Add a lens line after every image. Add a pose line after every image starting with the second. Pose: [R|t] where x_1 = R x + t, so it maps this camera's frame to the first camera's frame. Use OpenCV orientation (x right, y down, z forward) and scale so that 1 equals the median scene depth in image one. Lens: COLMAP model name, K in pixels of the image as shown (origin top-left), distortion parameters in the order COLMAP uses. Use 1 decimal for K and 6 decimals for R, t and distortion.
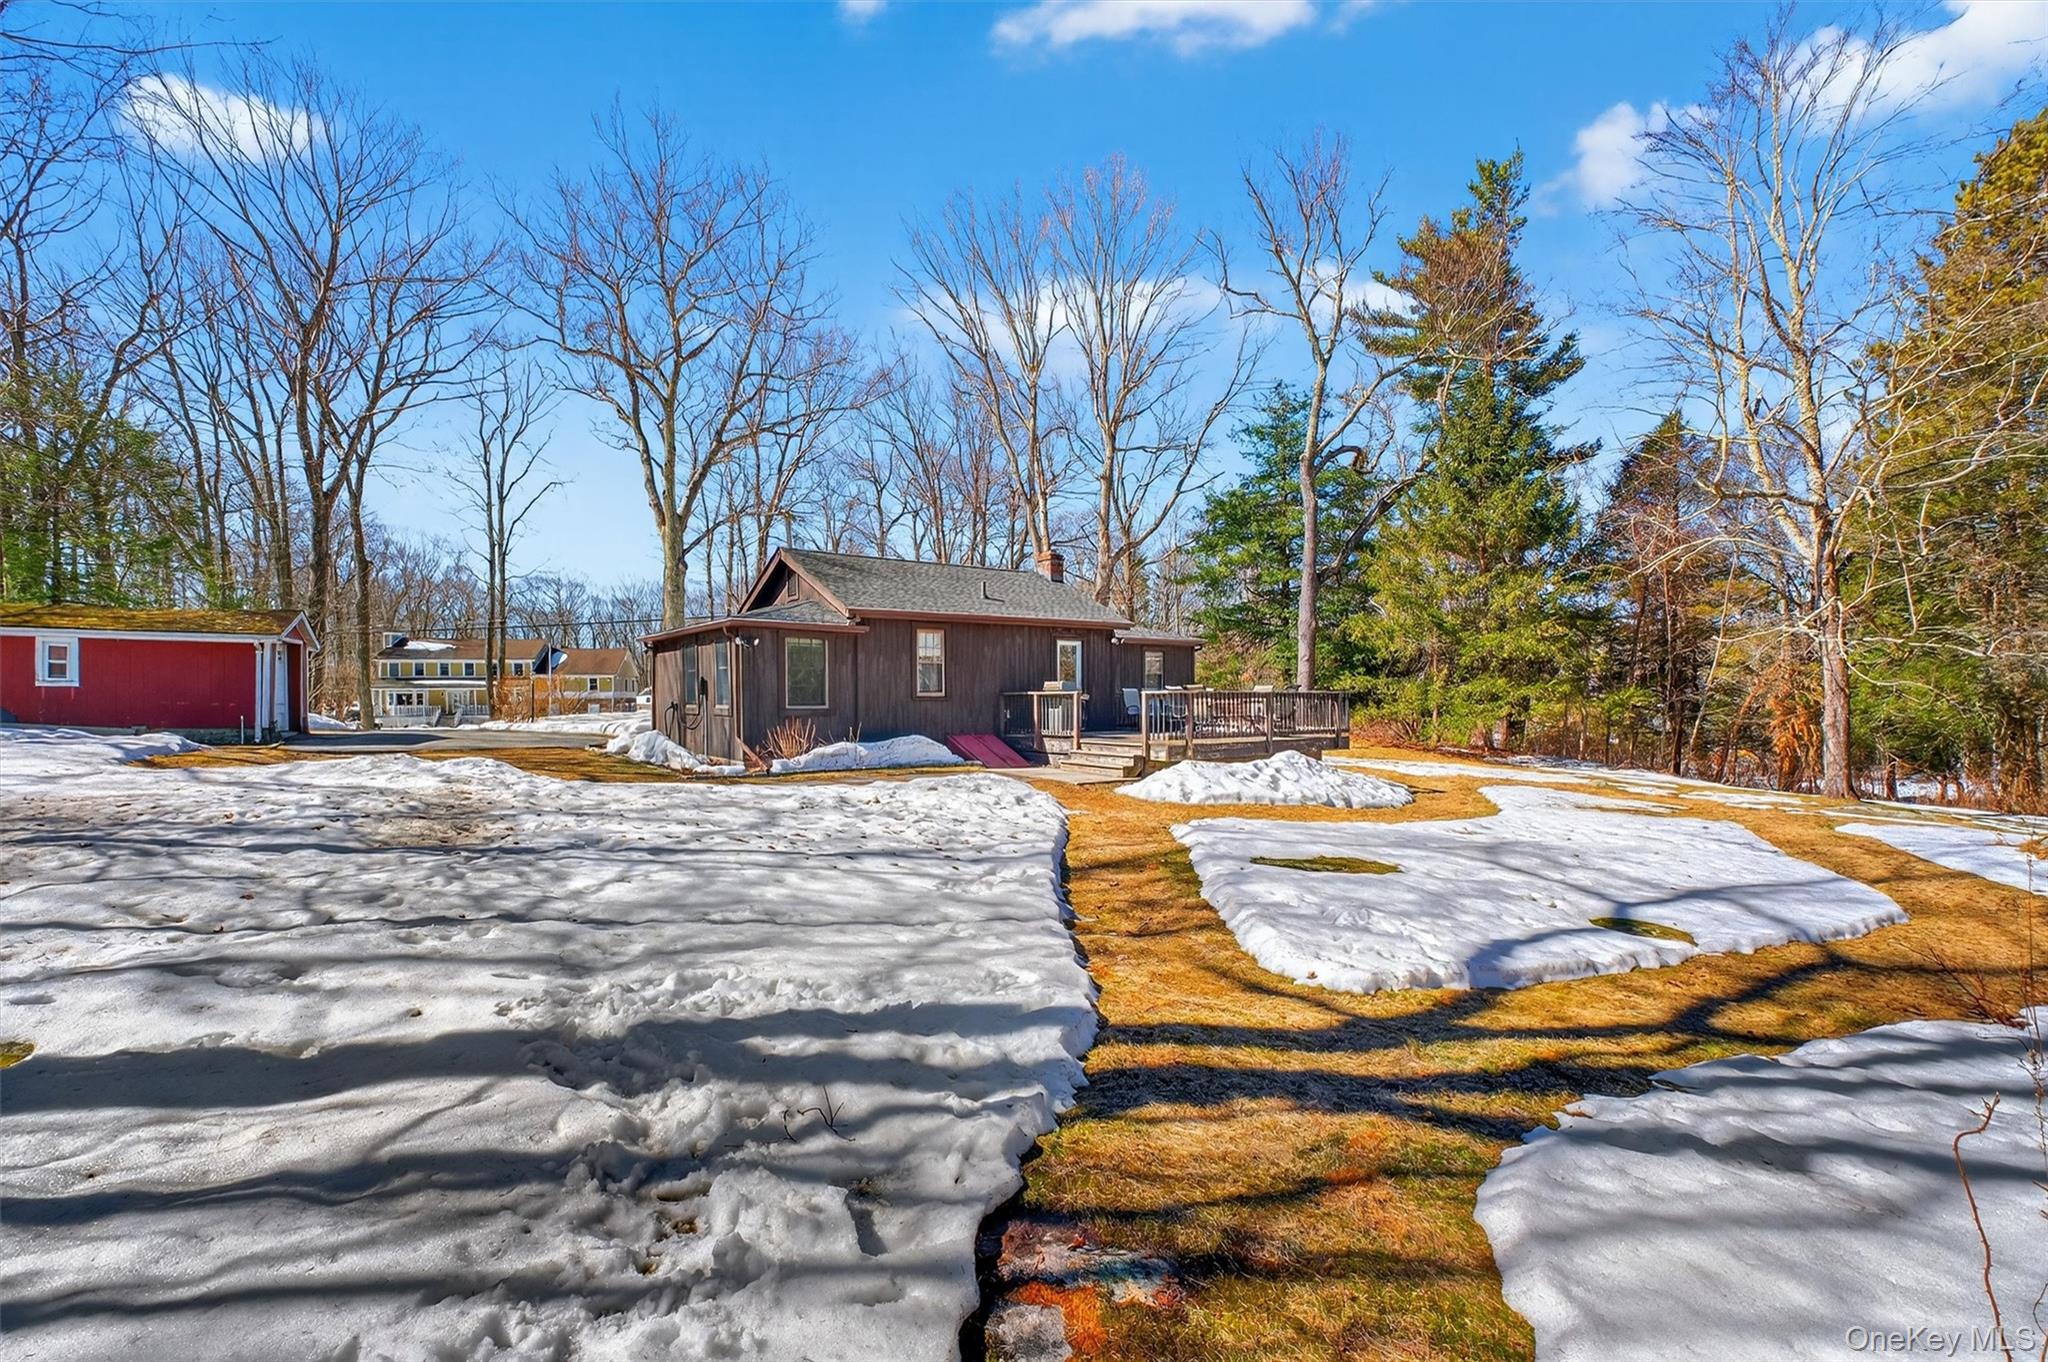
lens RADIAL K [[833.7, 0, 1025.2], [0, 833.7, 675.7], [0, 0, 1]] dist [-0.002293, -0.000390]
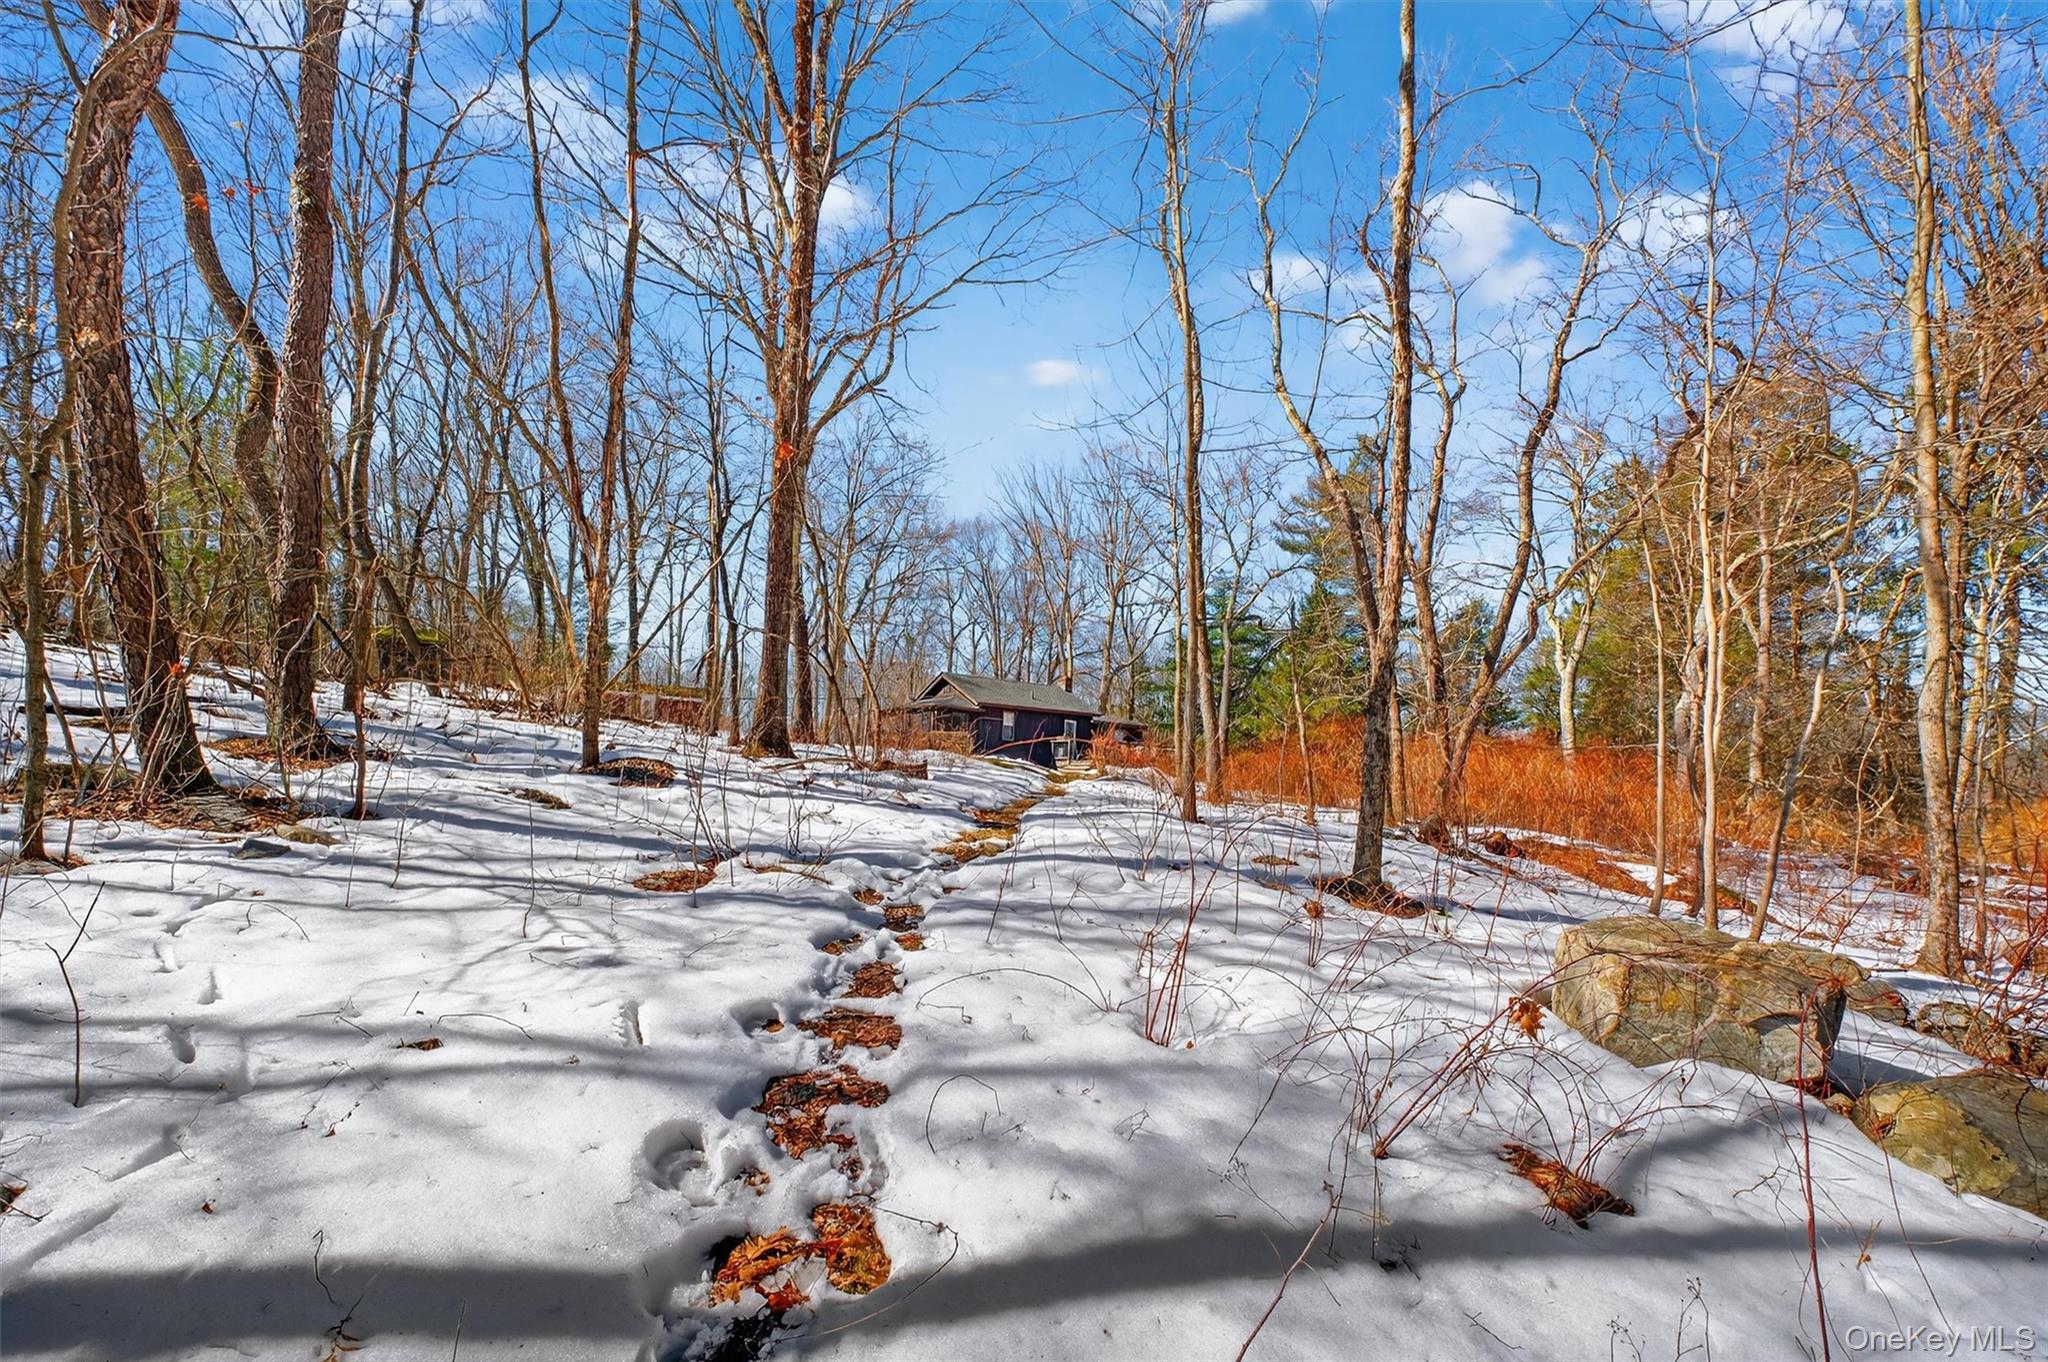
lens RADIAL K [[873.3, 0, 1028.6], [0, 873.3, 692.8], [0, 0, 1]] dist [0.002169, 0.000097]
pose [[0.998013, 0.050037, -0.038295, 0.027602], [-0.053004, 0.995316, -0.080852, 0.077444], [0.034070, 0.082721, 0.995990, -1.307037]]
